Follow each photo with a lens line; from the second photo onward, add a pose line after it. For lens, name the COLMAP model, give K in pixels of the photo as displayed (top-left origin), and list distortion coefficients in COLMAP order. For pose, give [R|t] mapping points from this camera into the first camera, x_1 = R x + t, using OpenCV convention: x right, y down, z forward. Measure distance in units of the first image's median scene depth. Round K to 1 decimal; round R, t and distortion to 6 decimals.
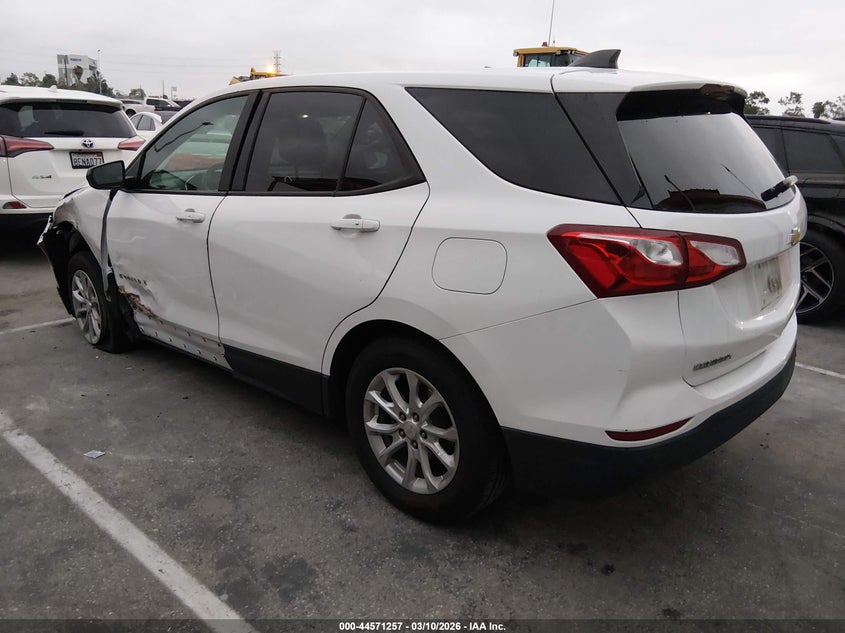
lens RADIAL K [[663.9, 0, 427.3], [0, 663.9, 317.0], [0, 0, 1]] dist [0.008763, -0.095155]
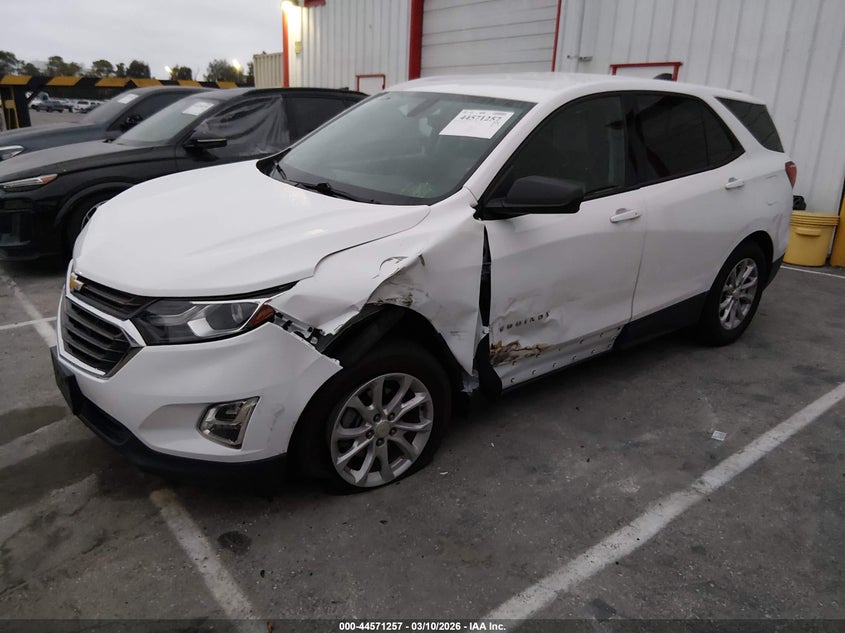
lens RADIAL K [[663.9, 0, 427.3], [0, 663.9, 317.0], [0, 0, 1]] dist [0.008763, -0.095155]
pose [[0.168029, -0.336163, 0.926693, -1.739997], [0.256045, 0.922678, 0.288280, -0.469838], [-0.951949, 0.188836, 0.241110, 1.309771]]
